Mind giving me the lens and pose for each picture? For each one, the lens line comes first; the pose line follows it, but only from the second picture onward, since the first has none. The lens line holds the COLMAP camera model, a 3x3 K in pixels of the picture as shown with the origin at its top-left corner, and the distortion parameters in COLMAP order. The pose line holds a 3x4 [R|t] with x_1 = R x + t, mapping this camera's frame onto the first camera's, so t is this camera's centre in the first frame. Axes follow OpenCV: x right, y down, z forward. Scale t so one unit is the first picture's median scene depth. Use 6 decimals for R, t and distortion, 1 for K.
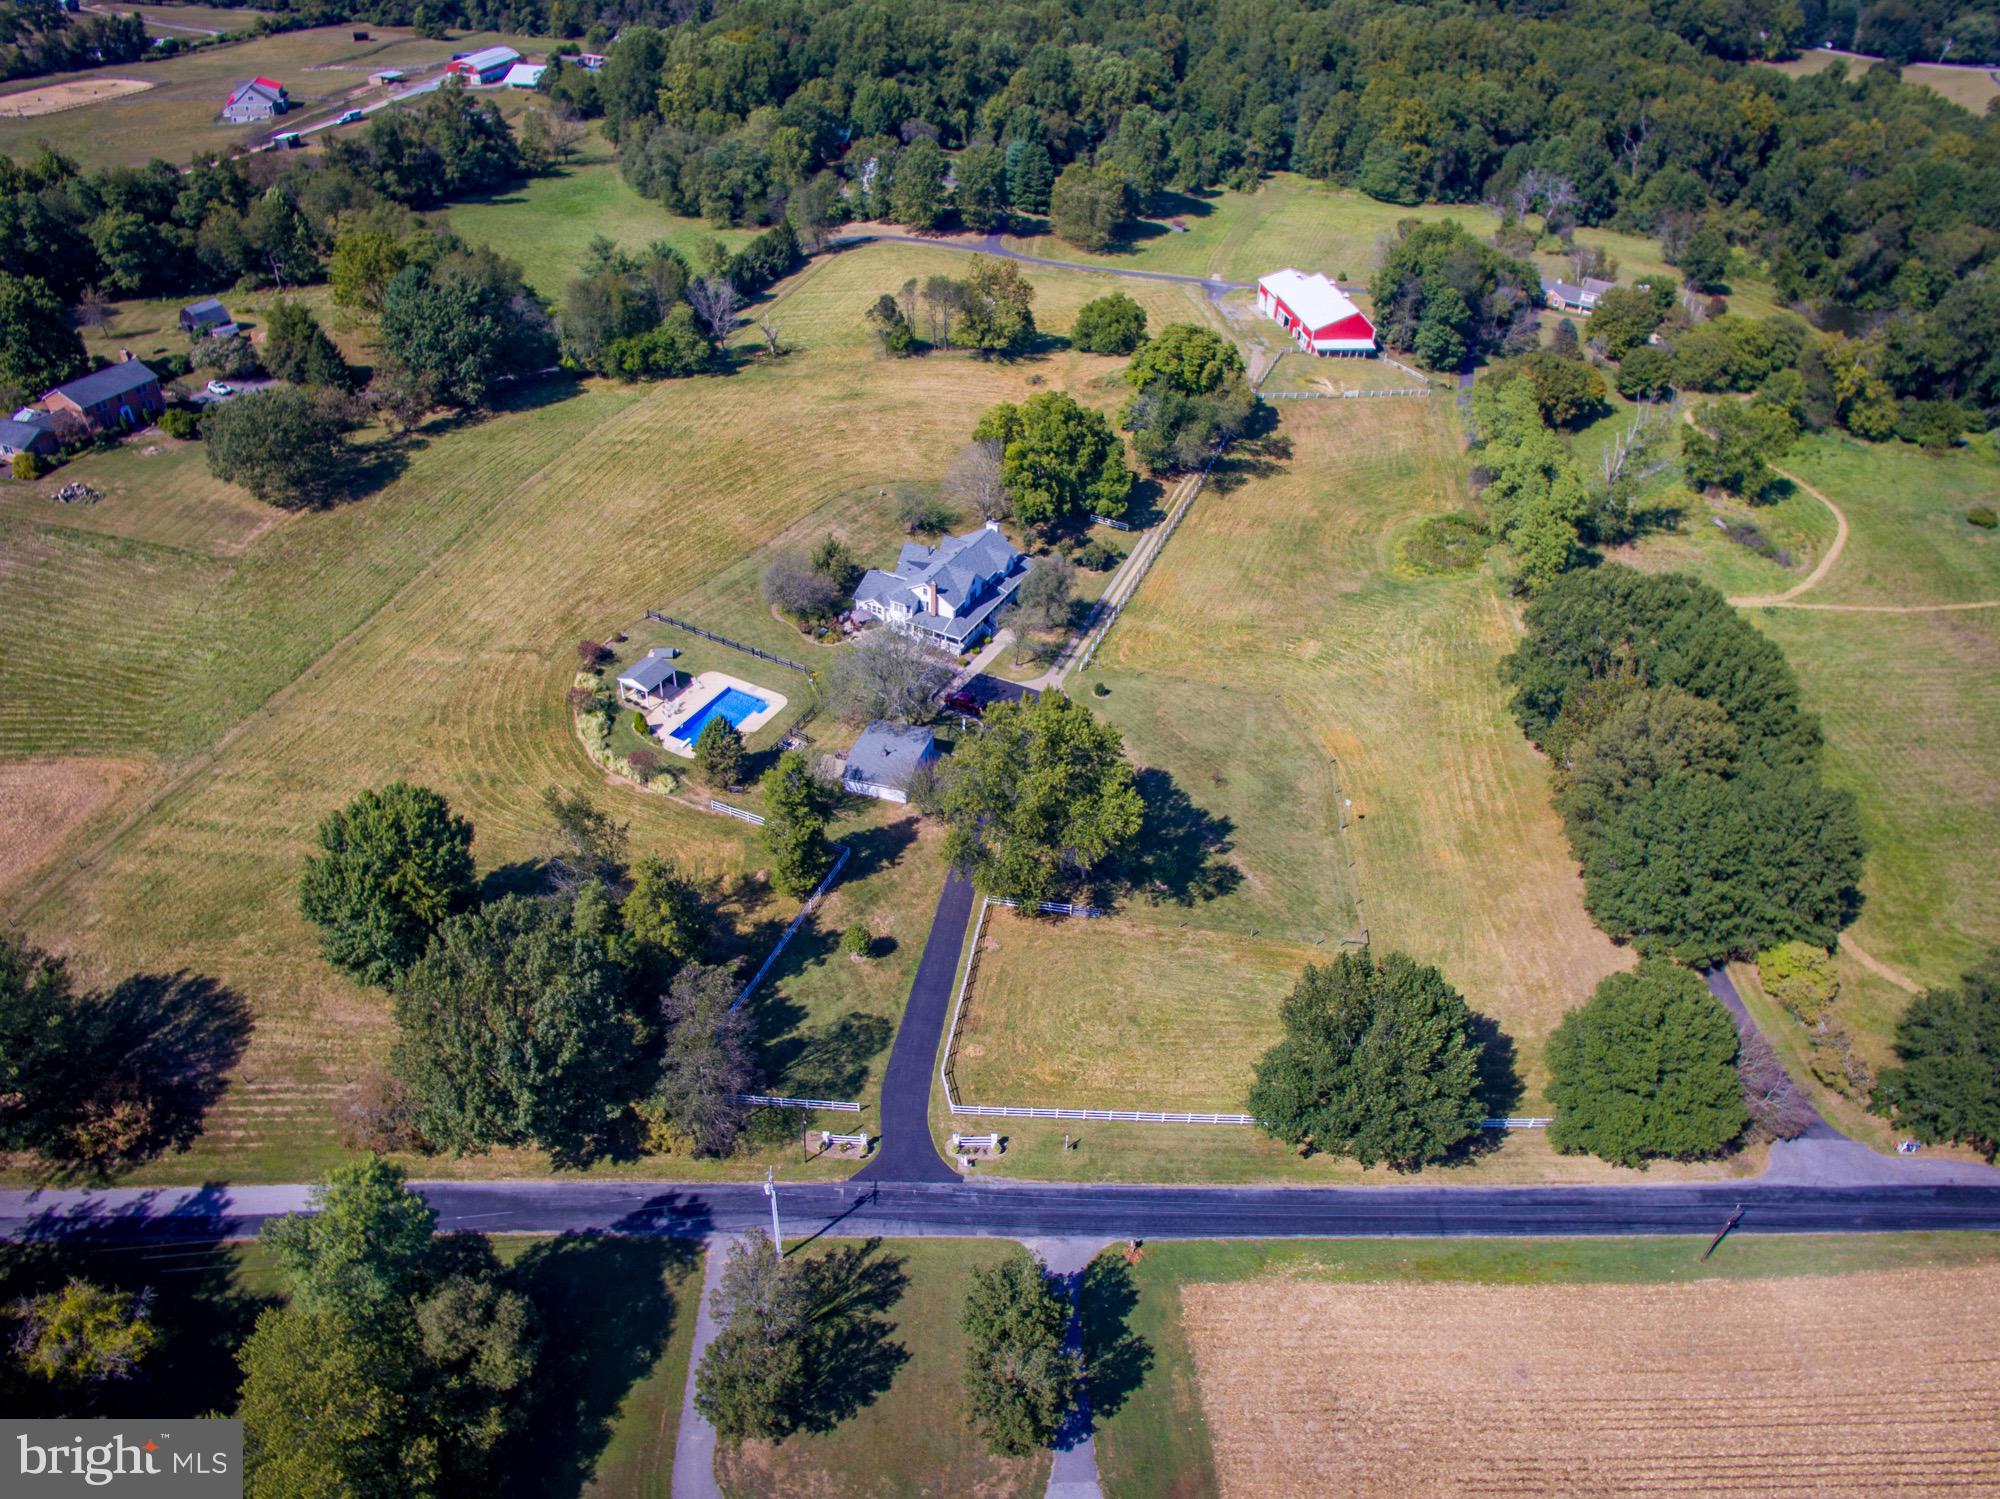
lens RADIAL K [[1366.3, 0, 1011.5], [0, 1366.3, 782.7], [0, 0, 1]] dist [-0.124726, 0.092643]
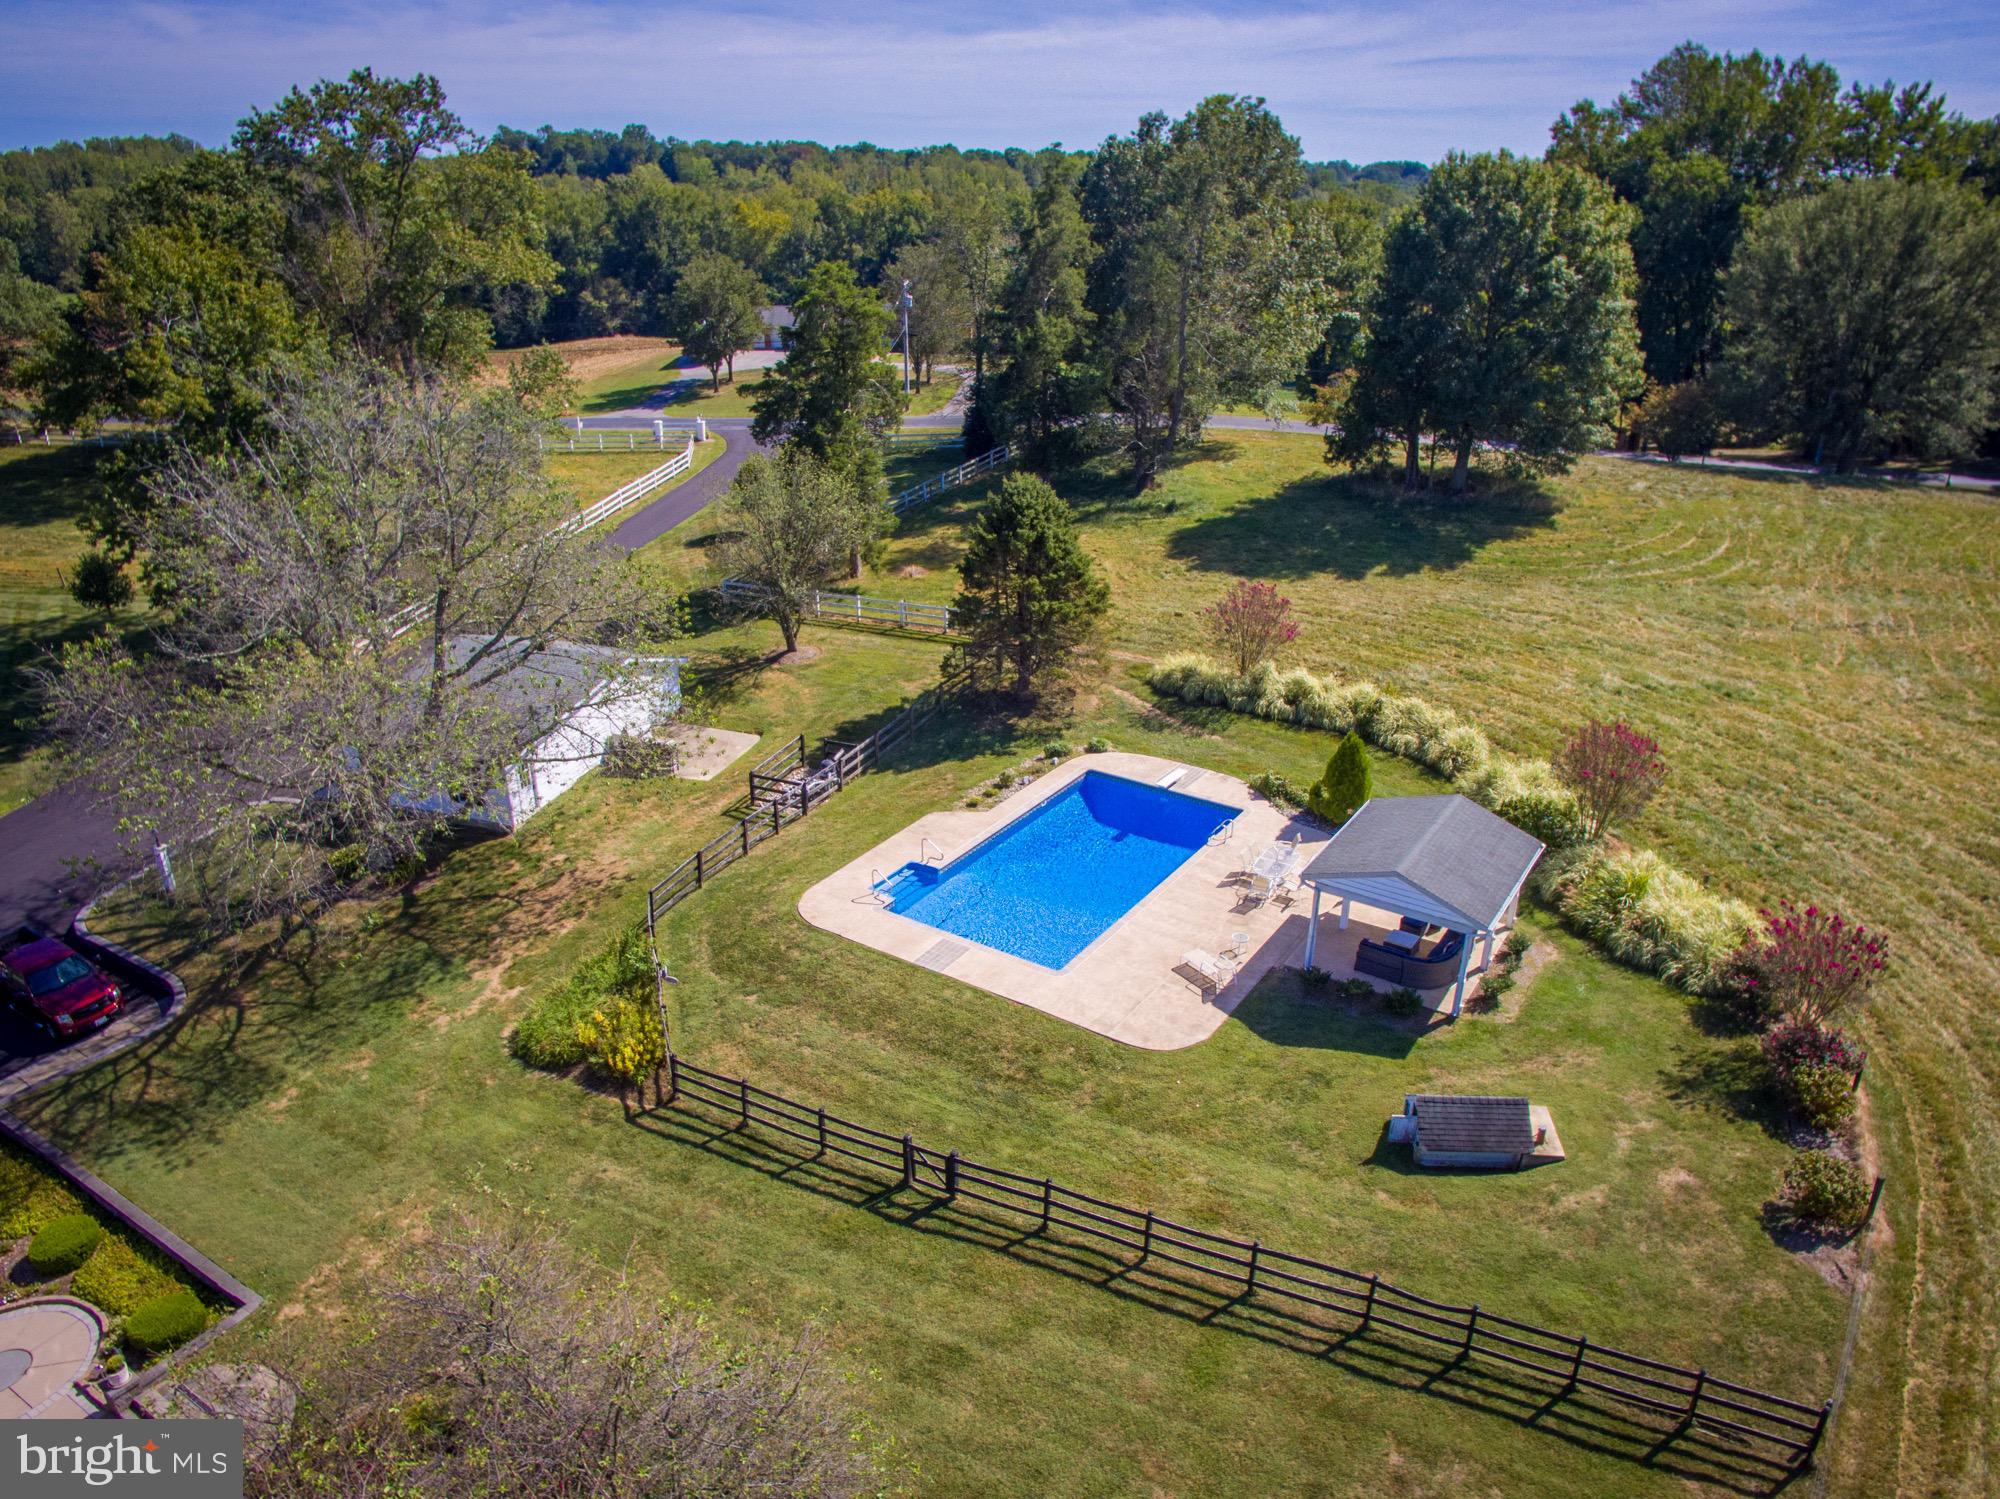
lens RADIAL K [[1366.3, 0, 1011.5], [0, 1366.3, 782.7], [0, 0, 1]] dist [-0.124726, 0.092643]
pose [[-0.994569, -0.080678, 0.065759, -0.151218], [0.023046, 0.445416, 0.895027, -0.195684], [-0.101499, 0.891681, -0.441138, 0.760665]]
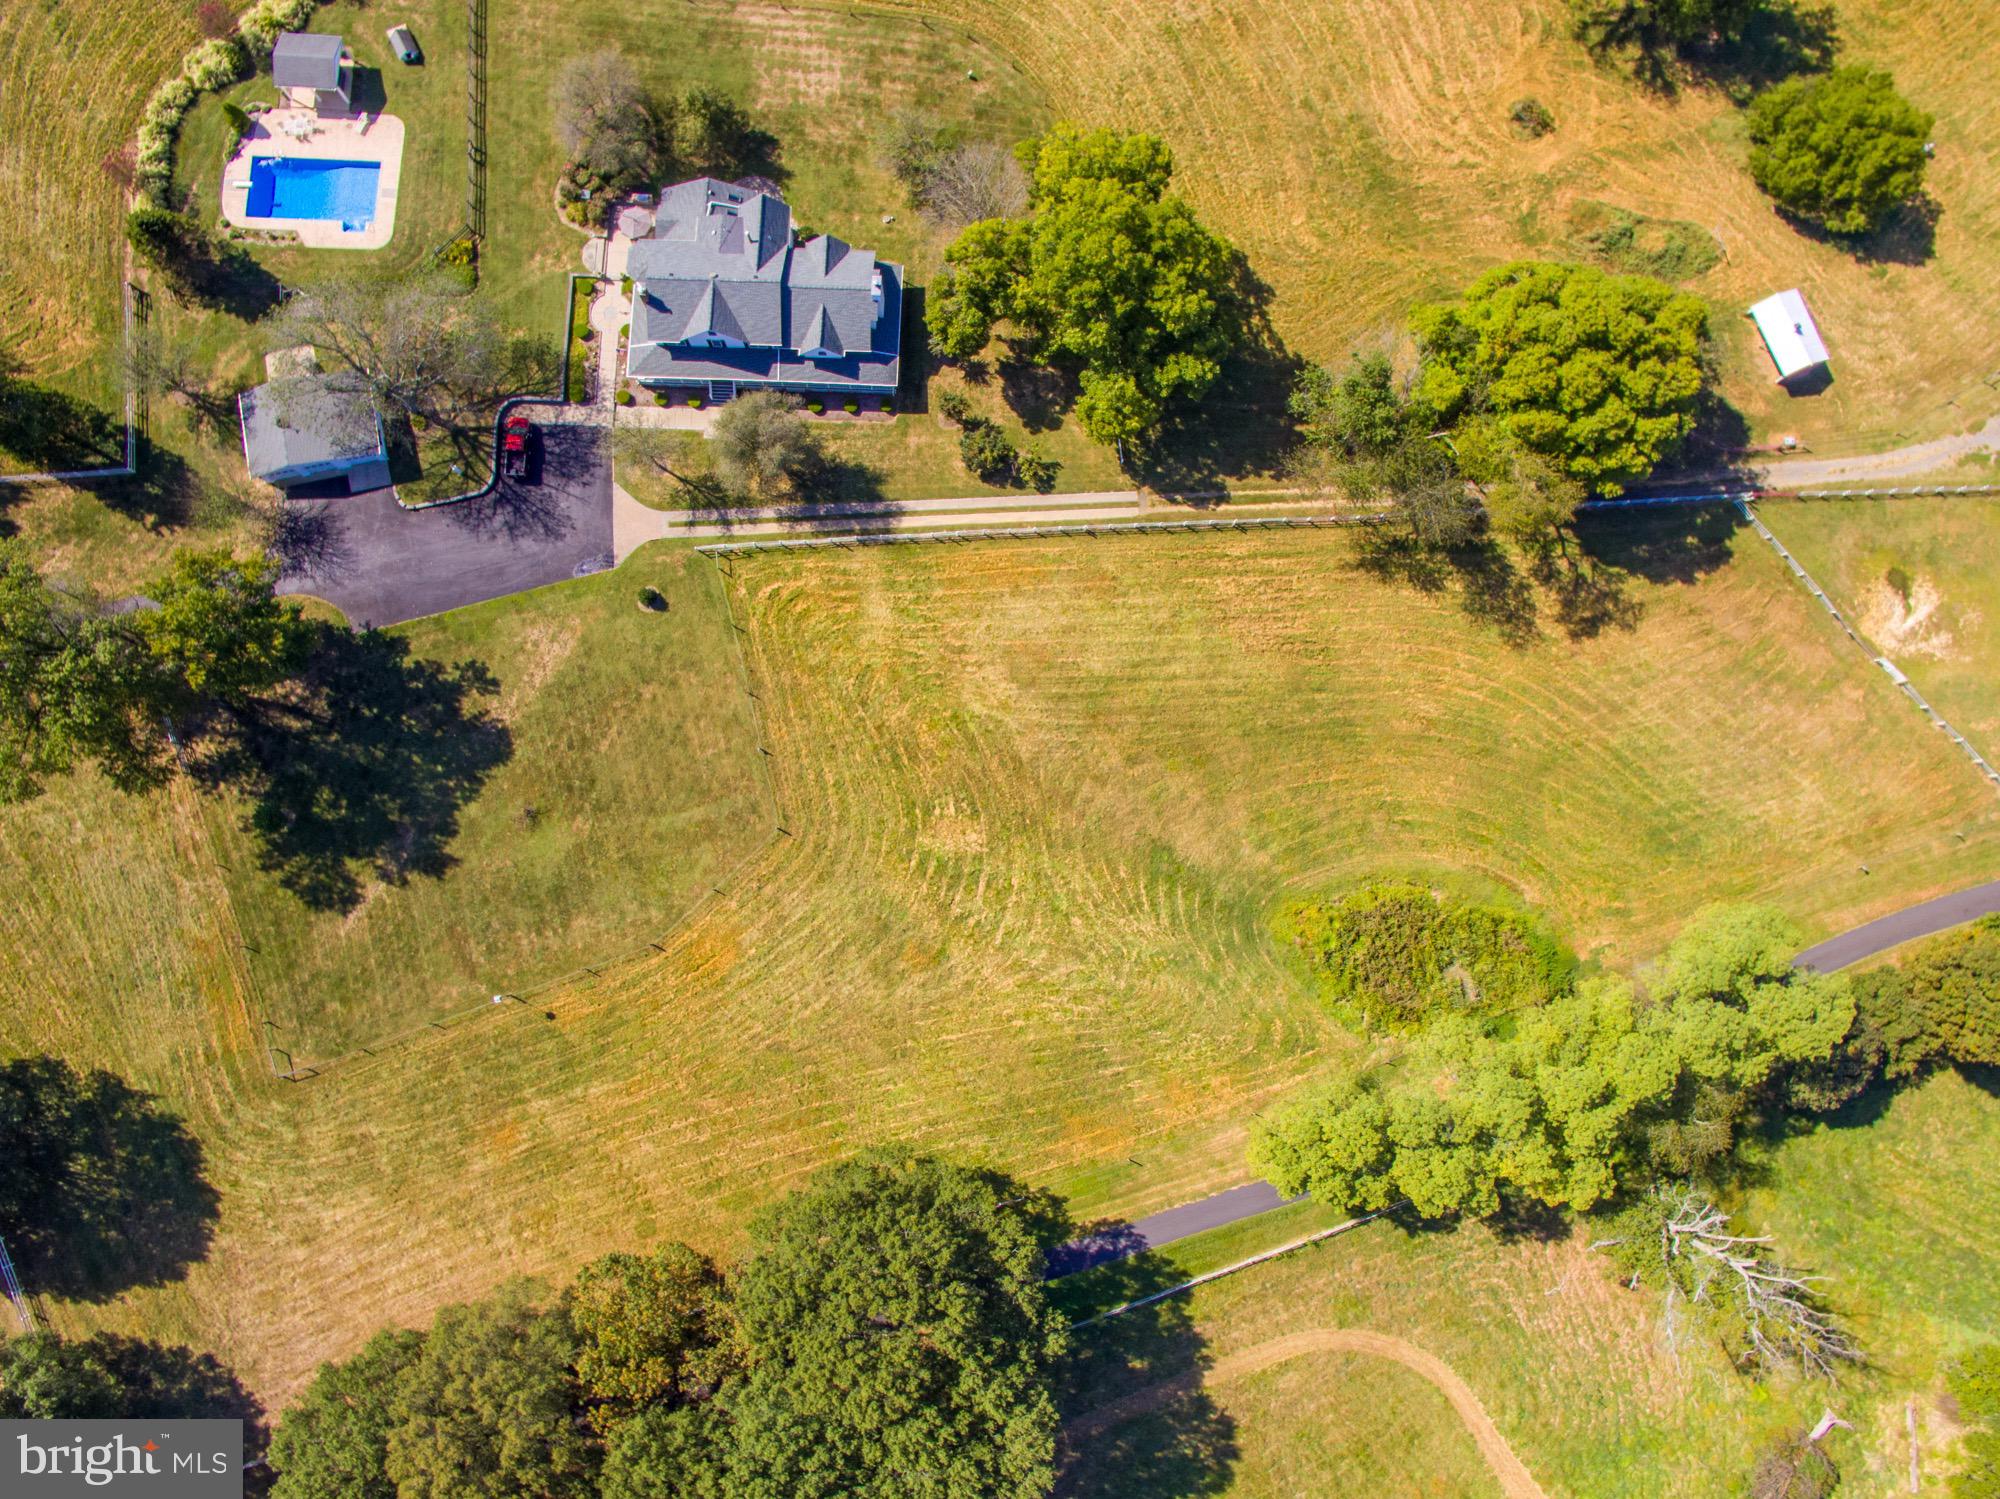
lens RADIAL K [[1366.3, 0, 1011.5], [0, 1366.3, 782.7], [0, 0, 1]] dist [-0.124726, 0.092643]
pose [[0.422379, 0.899849, -0.108936, 0.223261], [-0.578110, 0.360004, 0.732248, -0.473794], [0.698130, -0.246309, 0.672270, 0.482800]]
